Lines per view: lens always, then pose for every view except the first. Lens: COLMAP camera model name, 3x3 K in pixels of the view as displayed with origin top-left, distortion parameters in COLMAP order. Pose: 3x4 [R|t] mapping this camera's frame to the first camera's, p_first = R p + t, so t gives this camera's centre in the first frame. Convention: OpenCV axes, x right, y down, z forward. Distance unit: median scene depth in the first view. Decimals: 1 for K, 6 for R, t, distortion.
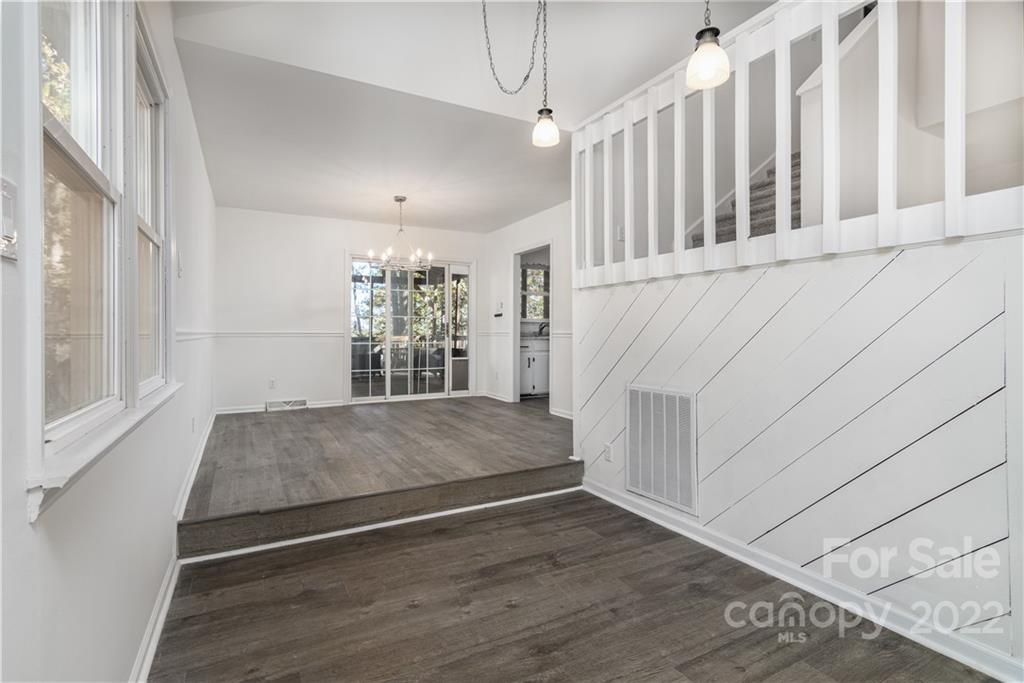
lens RADIAL K [[492.6, 0, 508.9], [0, 492.6, 335.1], [0, 0, 1]] dist [-0.002206, 0.000740]
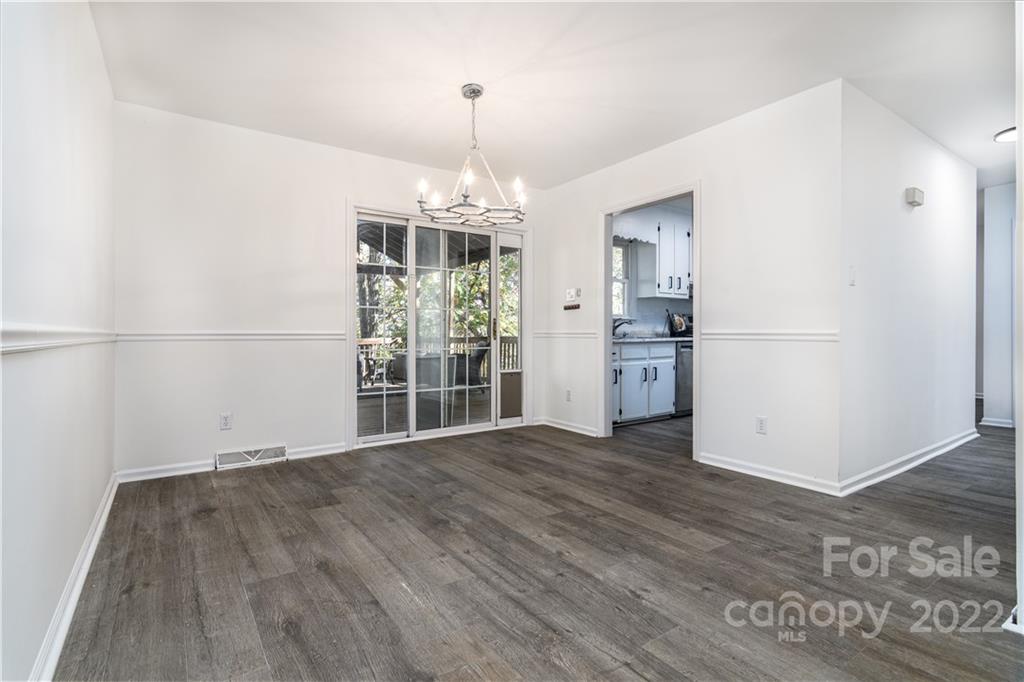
lens RADIAL K [[492.6, 0, 511.1], [0, 492.6, 340.0], [0, 0, 1]] dist [-0.002206, 0.000740]
pose [[0.993545, -0.003392, 0.113390, -0.187980], [0.002555, 0.999968, 0.007519, -0.000518], [-0.113412, -0.007181, 0.993522, 0.343720]]
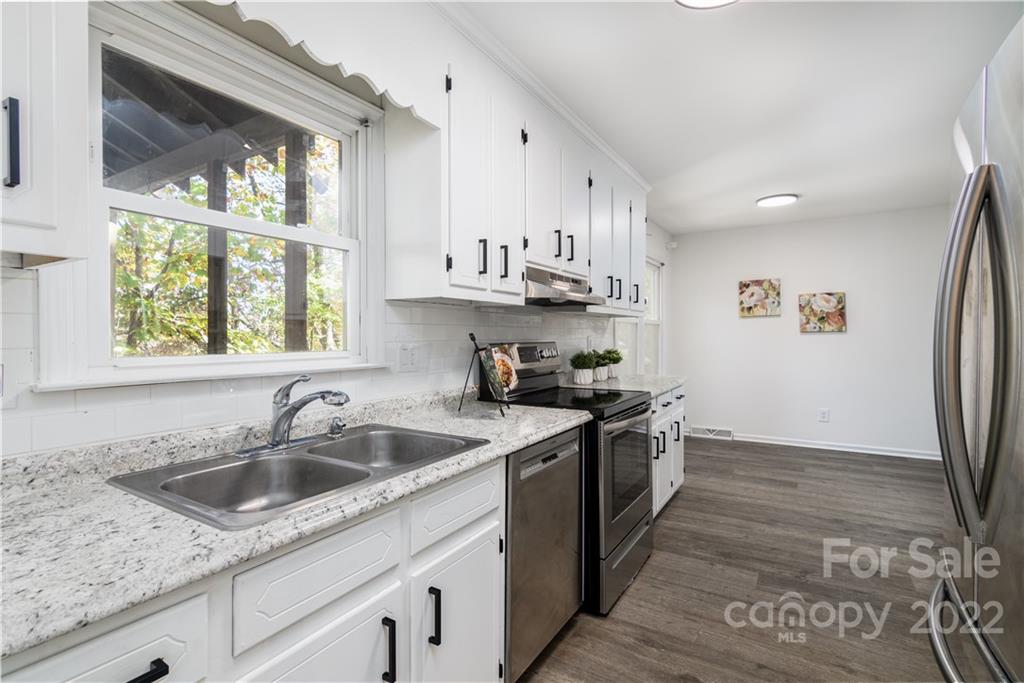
lens RADIAL K [[492.6, 0, 511.7], [0, 492.6, 339.2], [0, 0, 1]] dist [-0.002206, 0.000740]
pose [[0.867048, -0.008752, 0.498147, 0.051088], [0.005195, 0.999950, 0.008525, -0.046429], [-0.498197, -0.004804, 0.867051, 0.894494]]
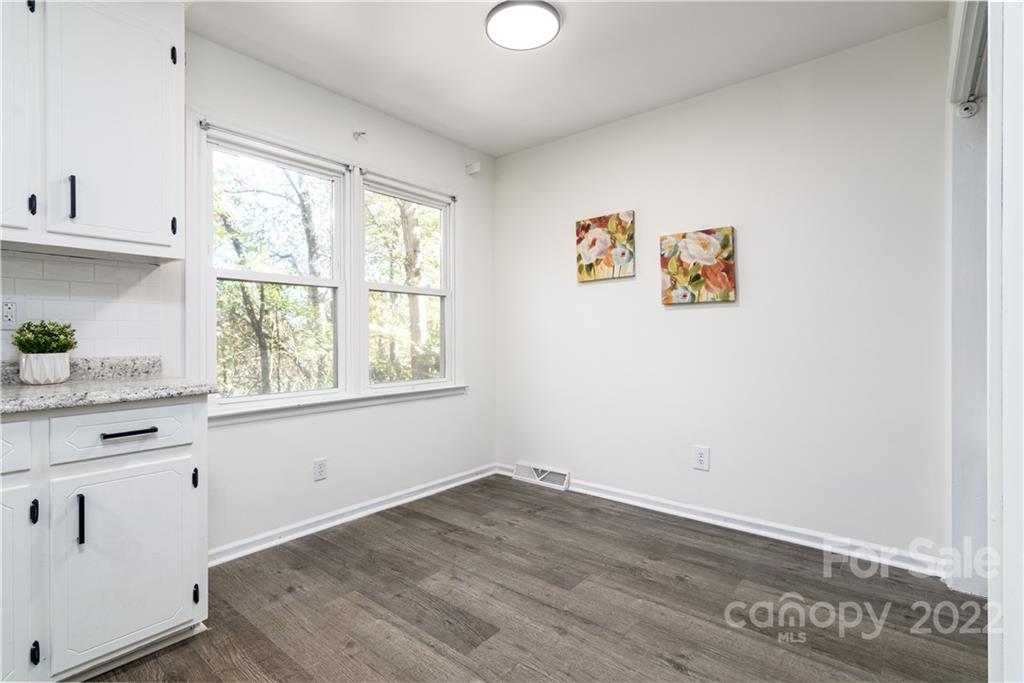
lens RADIAL K [[492.6, 0, 507.5], [0, 492.6, 334.6], [0, 0, 1]] dist [-0.002206, 0.000740]
pose [[0.930075, -0.001843, 0.367364, 0.551928], [0.002246, 0.999997, -0.000669, -0.022459], [-0.367362, 0.001448, 0.930077, 0.992385]]
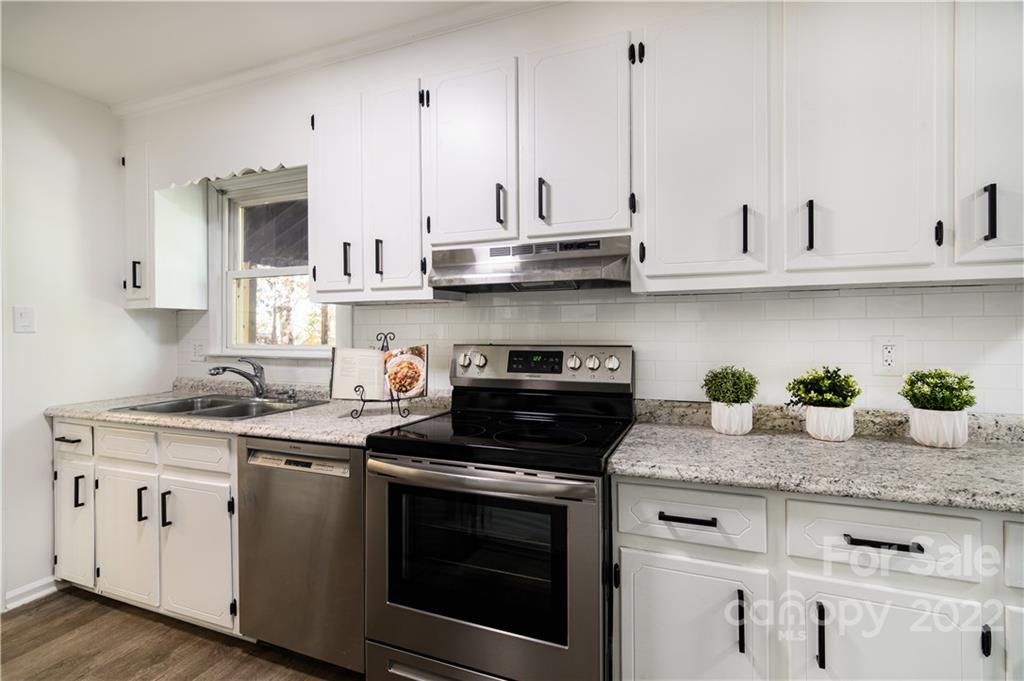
lens RADIAL K [[492.6, 0, 500.6], [0, 492.6, 335.6], [0, 0, 1]] dist [-0.002206, 0.000740]
pose [[0.623614, 0.001002, -0.781732, 0.470305], [0.004821, 0.999975, 0.005128, -0.047224], [0.781717, -0.006967, 0.623594, 1.038669]]
